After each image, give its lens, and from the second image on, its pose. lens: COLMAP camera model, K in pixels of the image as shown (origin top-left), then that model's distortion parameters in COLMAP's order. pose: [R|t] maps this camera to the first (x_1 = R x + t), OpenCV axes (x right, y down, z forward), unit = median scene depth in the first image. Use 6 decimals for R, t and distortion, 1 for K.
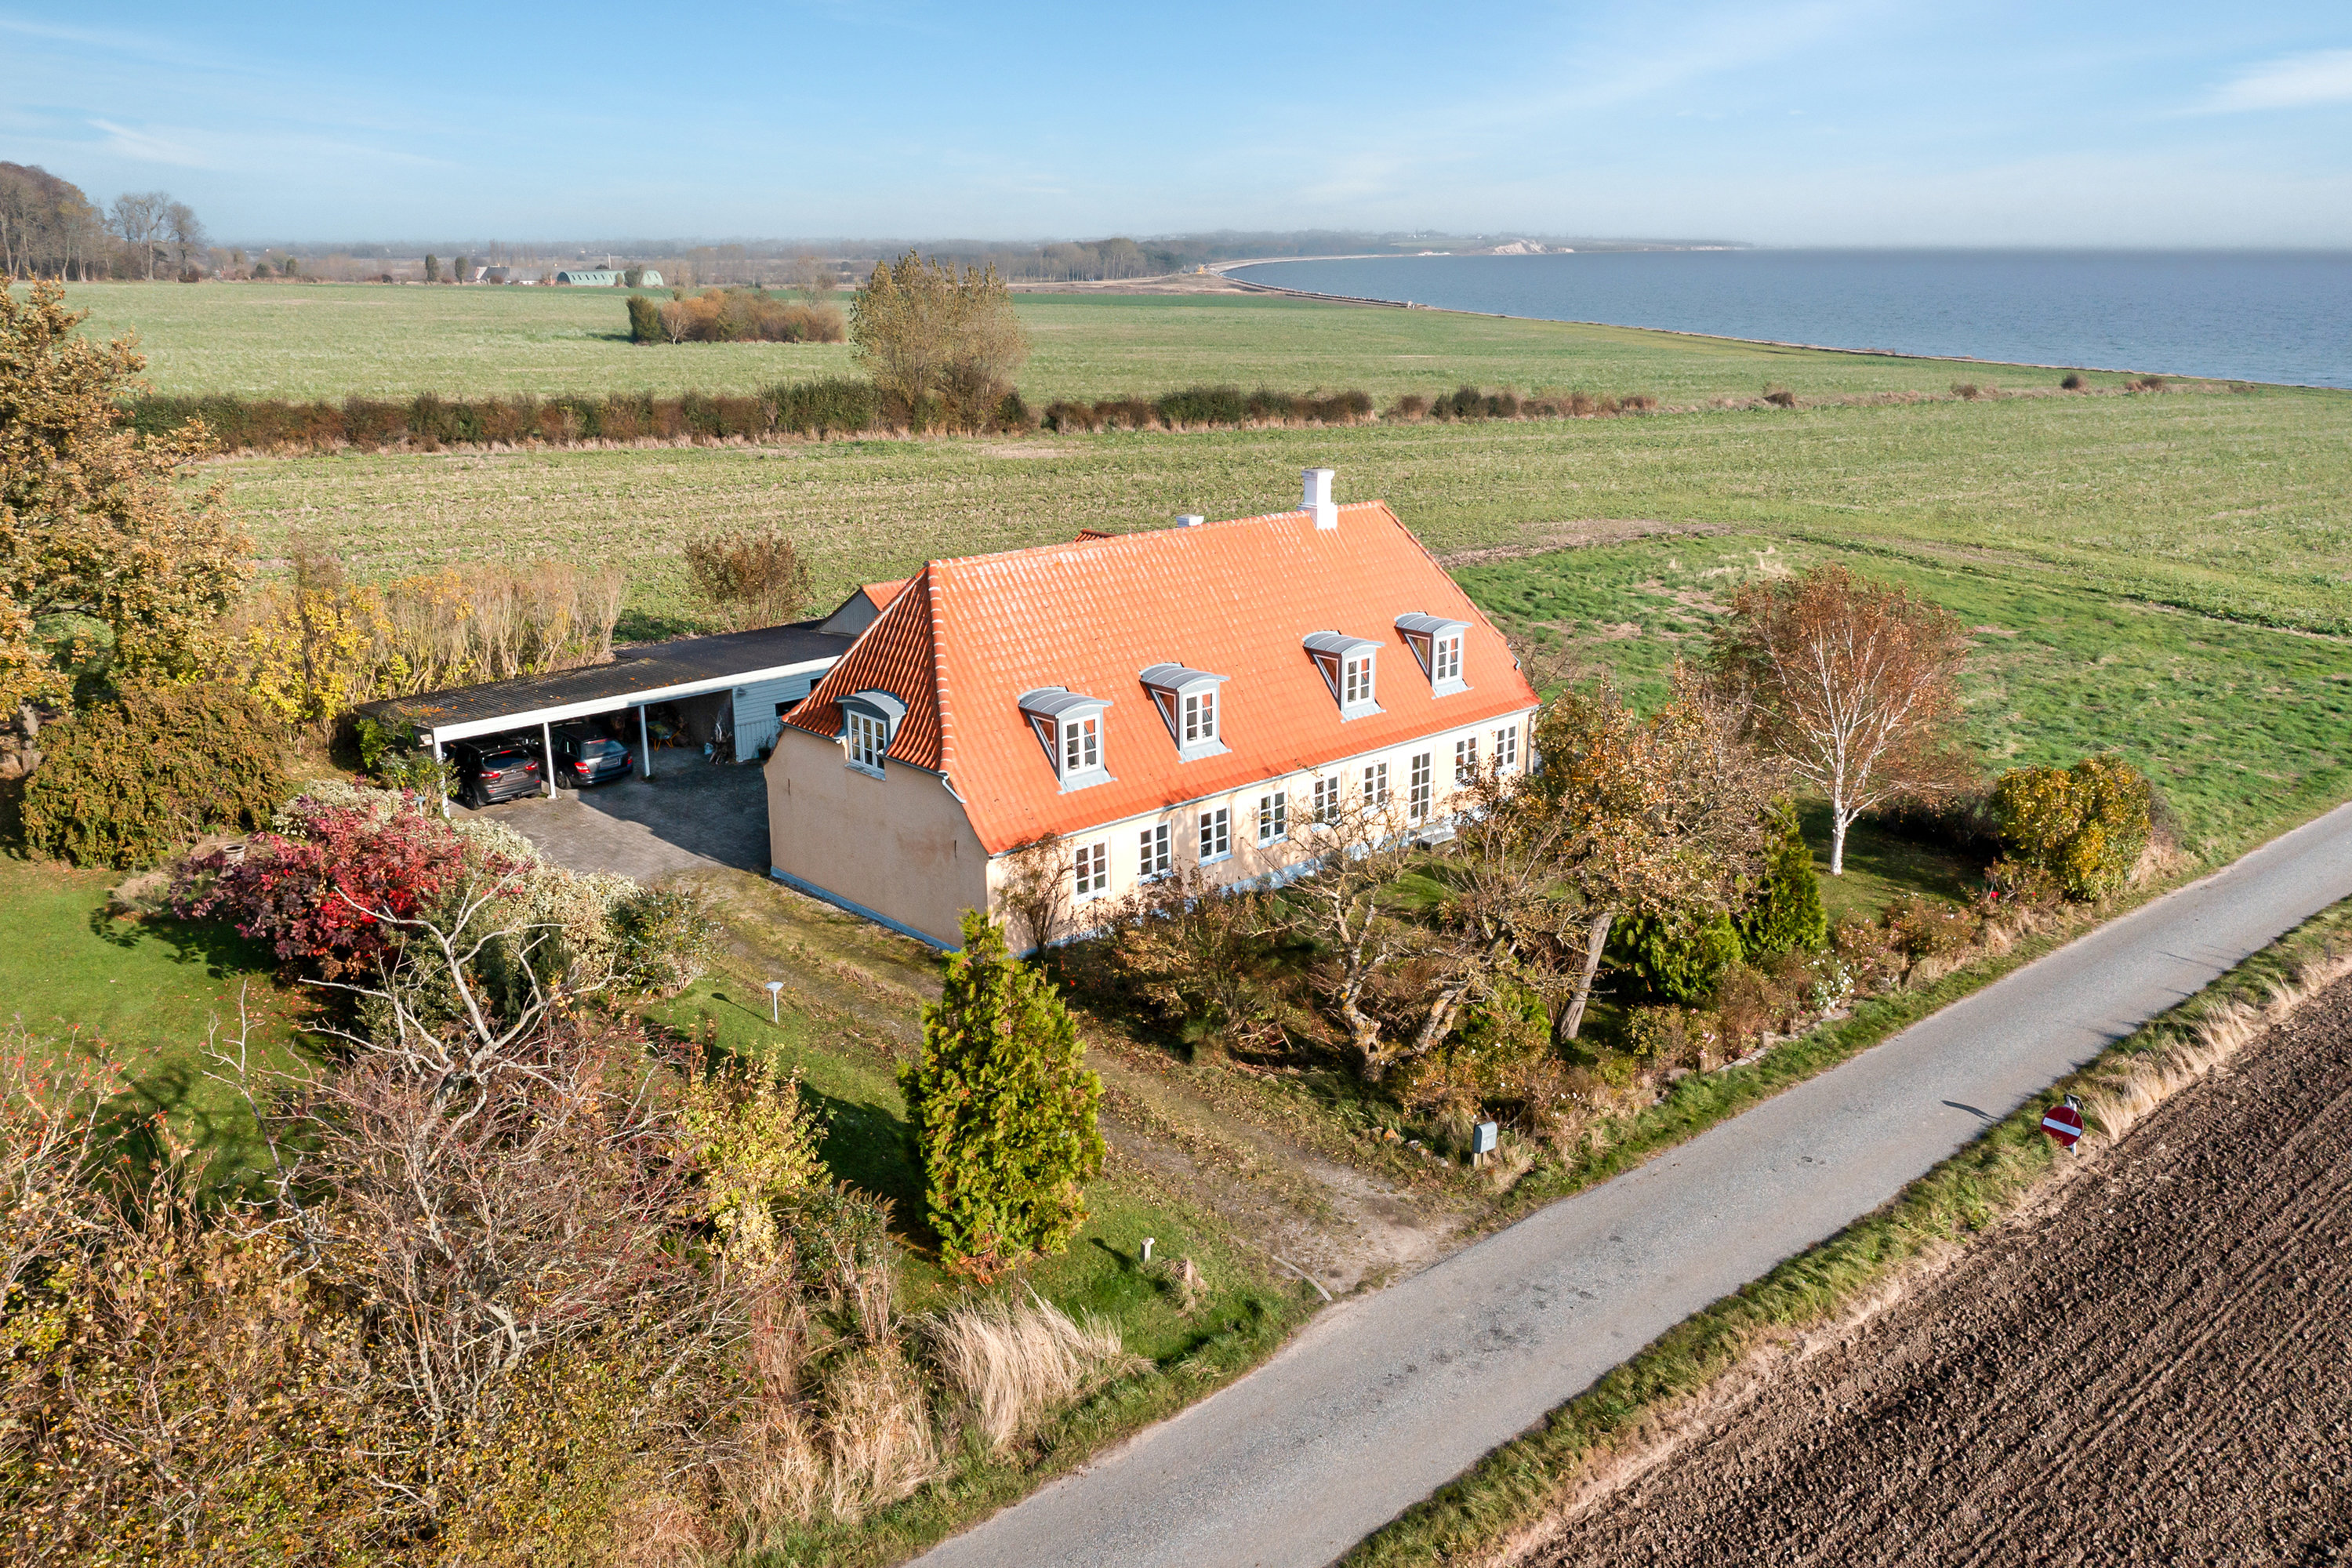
lens RADIAL K [[1840.6, 0, 1176.0], [0, 1840.6, 784.0], [0, 0, 1]] dist [-0.013406, 0.007765]
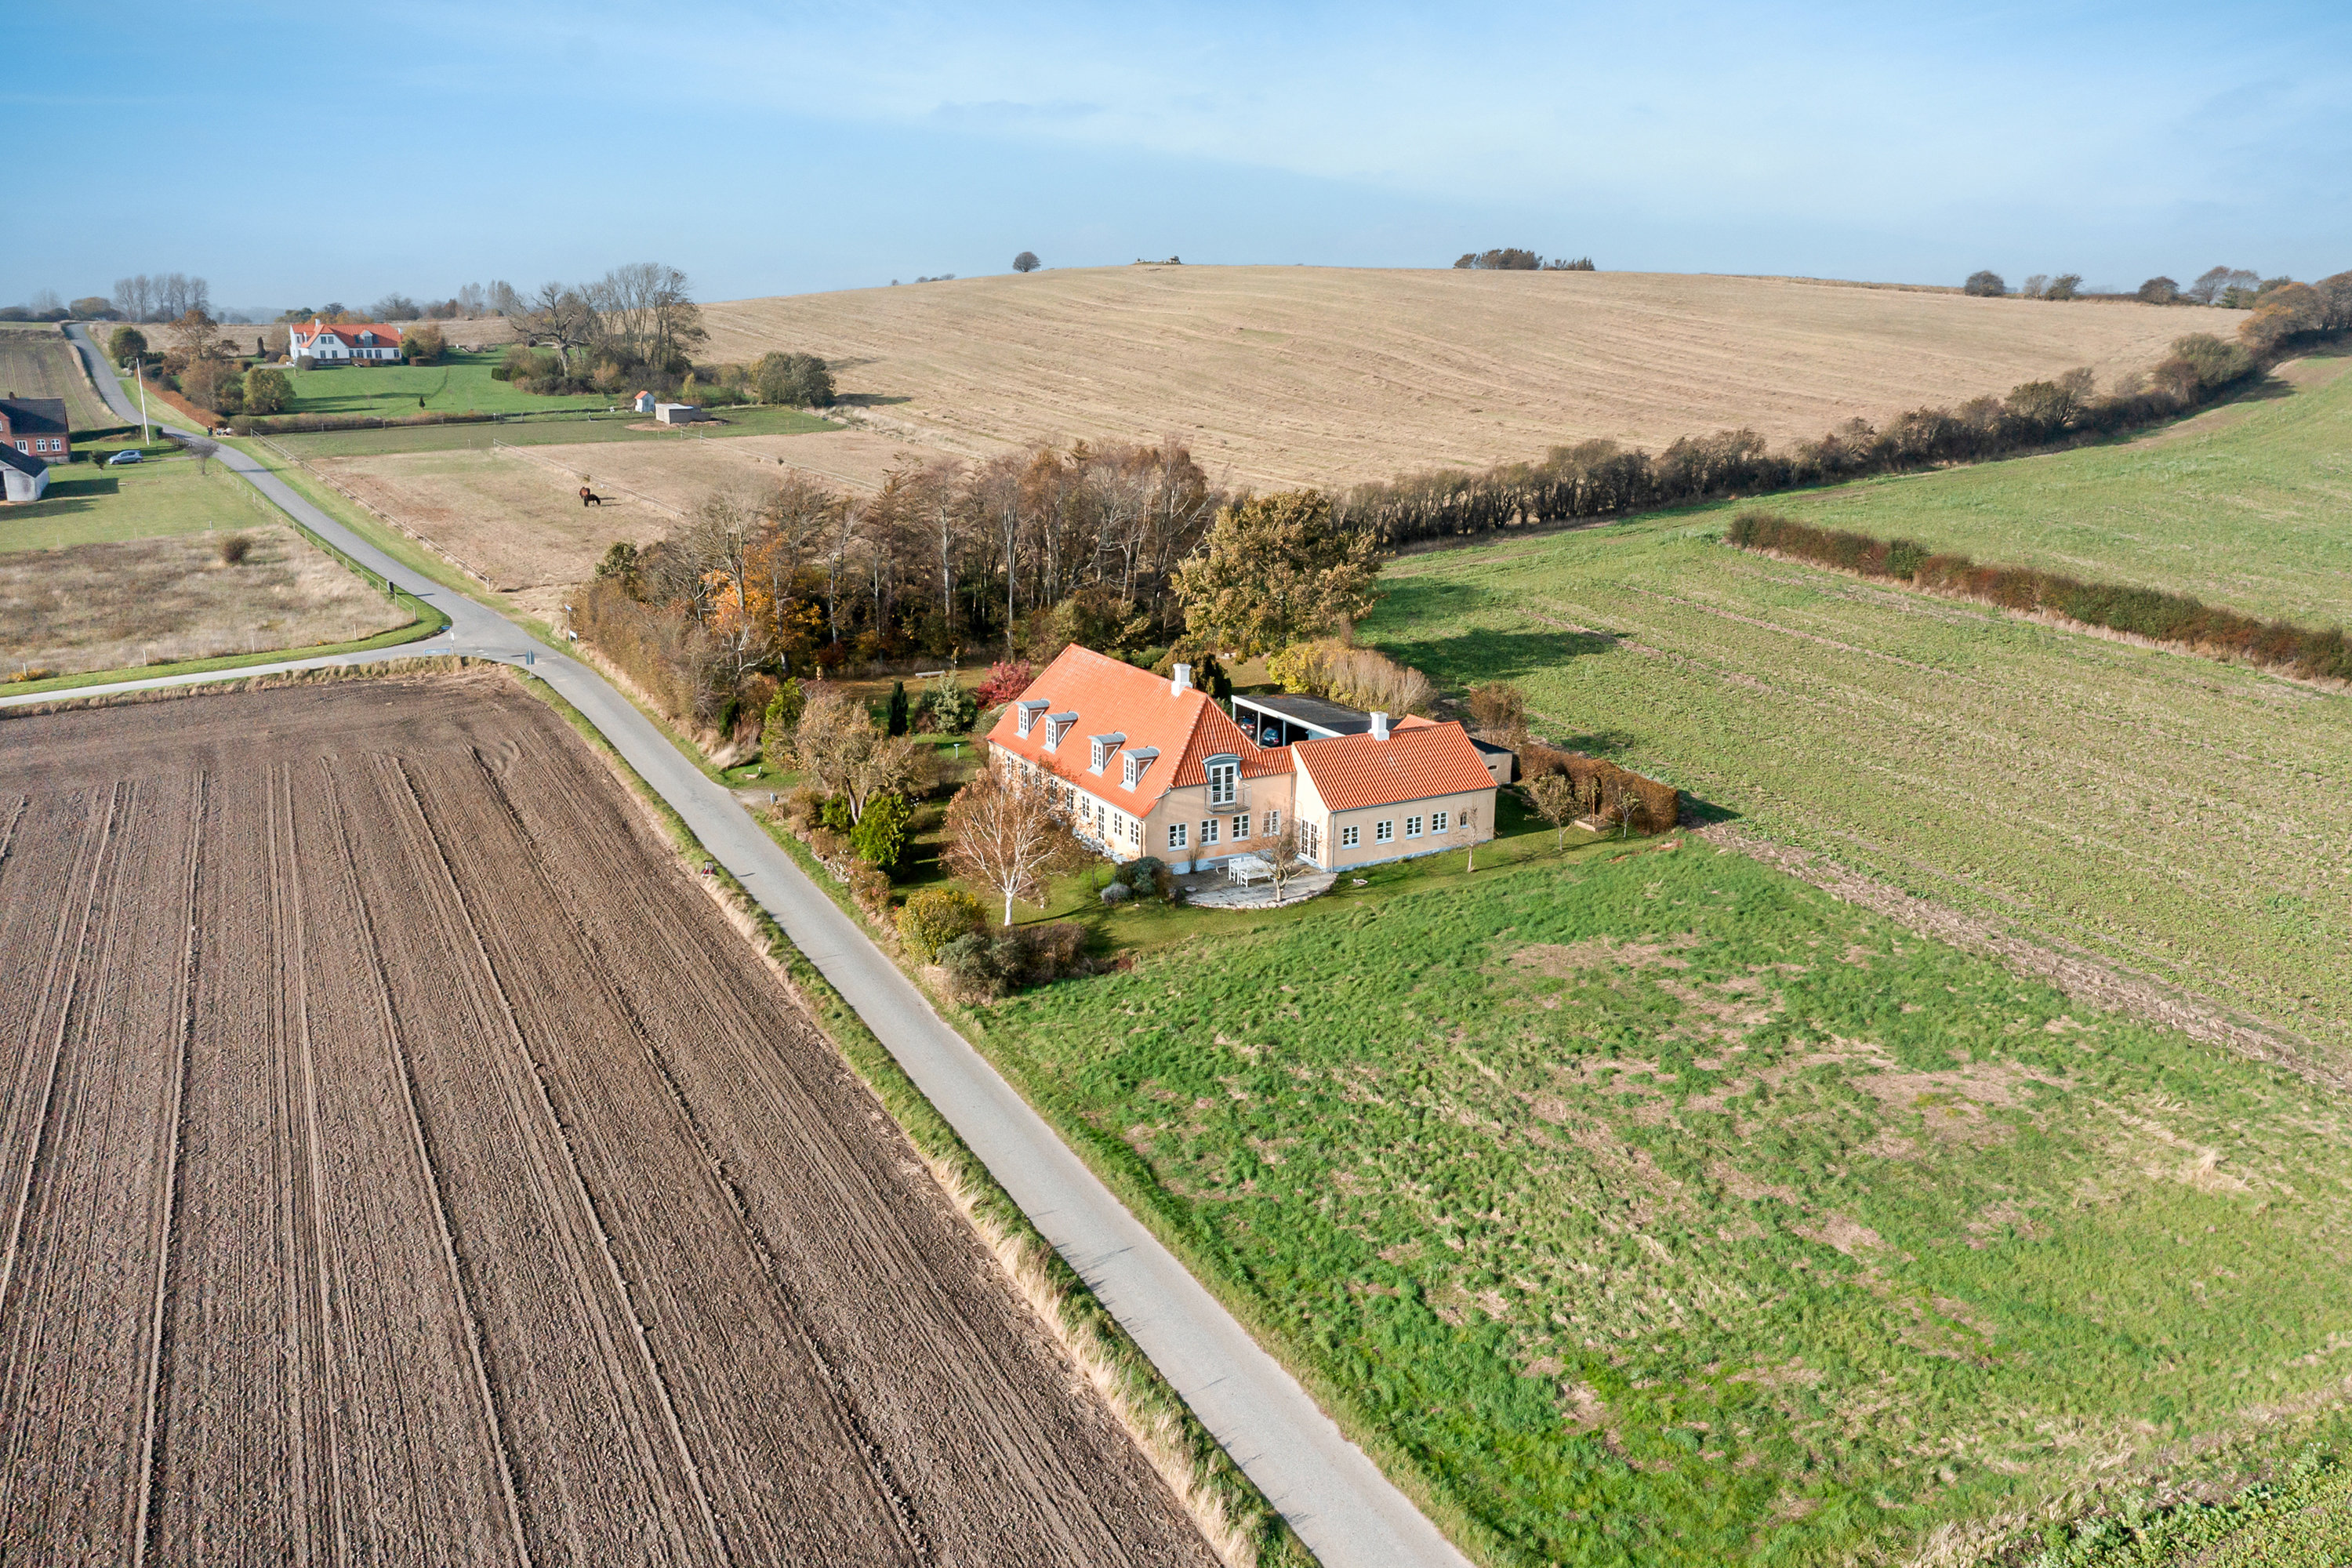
lens RADIAL K [[1840.6, 0, 1176.0], [0, 1840.6, 784.0], [0, 0, 1]] dist [-0.013406, 0.007765]
pose [[-0.243896, 0.247736, -0.937625, 2.204455], [-0.286907, 0.905113, 0.313776, -0.766185], [0.926391, 0.345540, -0.149676, 1.551911]]
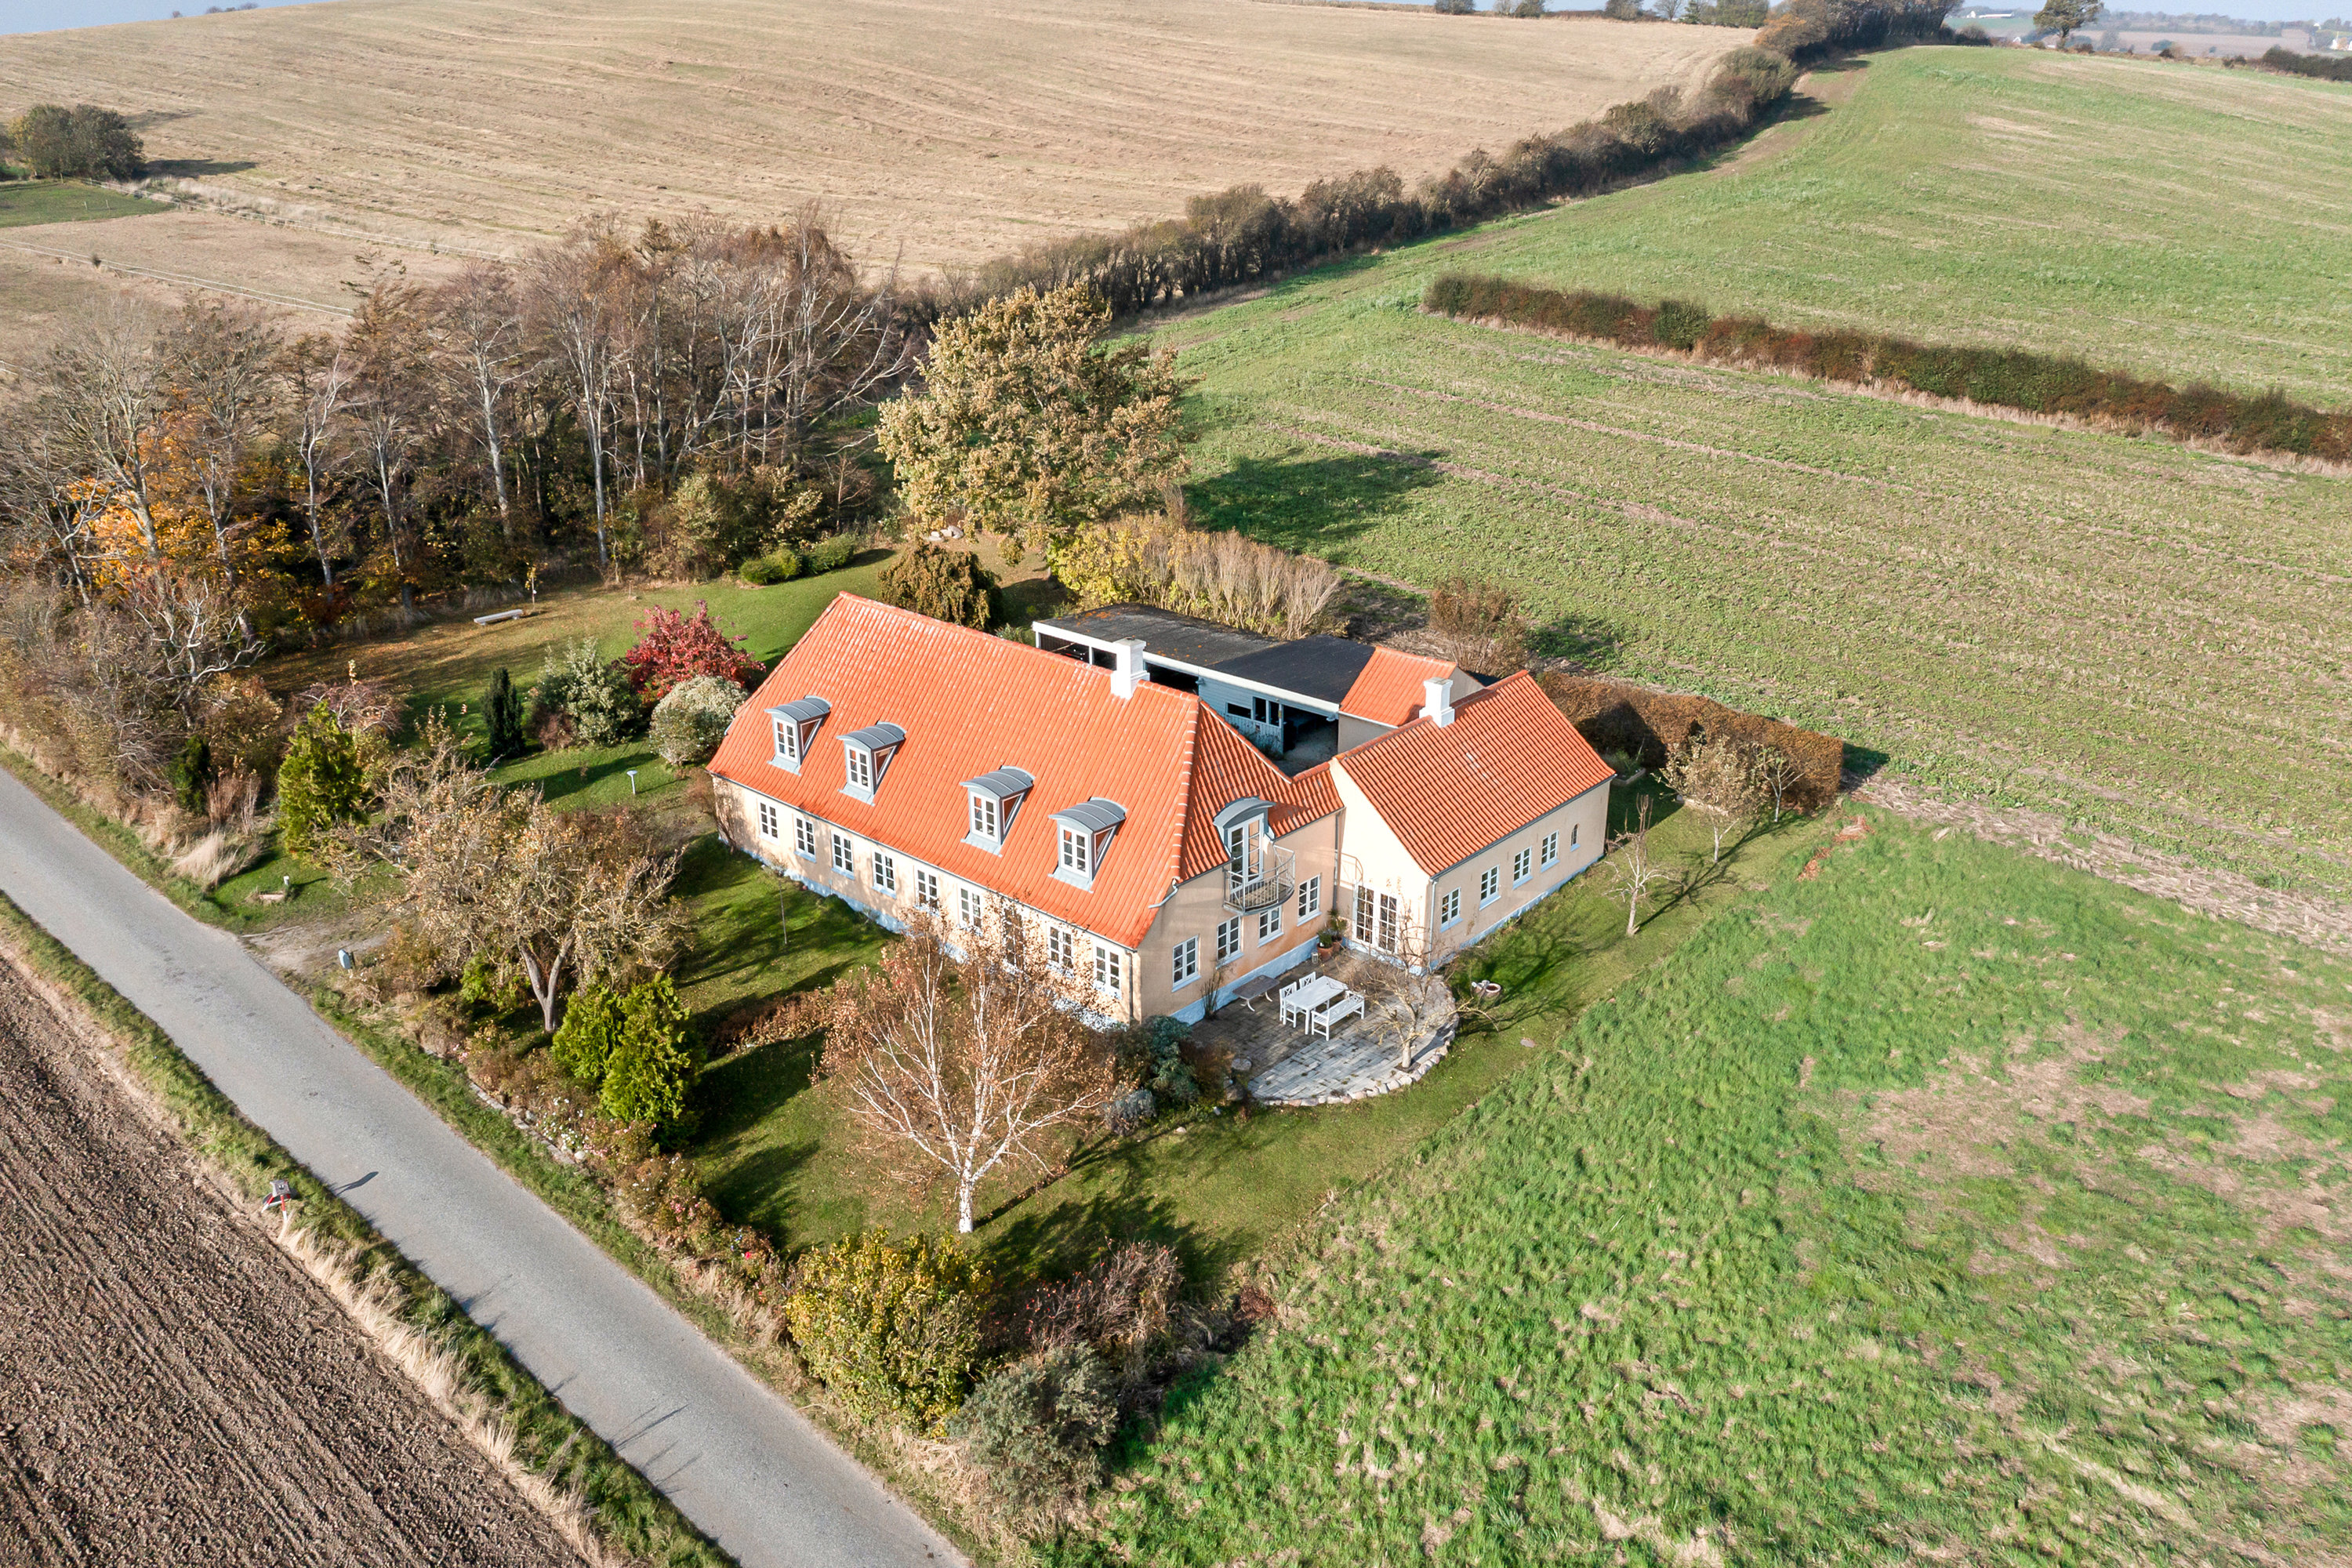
lens RADIAL K [[1840.6, 0, 1176.0], [0, 1840.6, 784.0], [0, 0, 1]] dist [-0.013406, 0.007765]
pose [[0.086698, 0.377041, -0.922130, 1.265434], [-0.284270, 0.896495, 0.339833, -0.545050], [0.954816, 0.232671, 0.184906, 1.003871]]
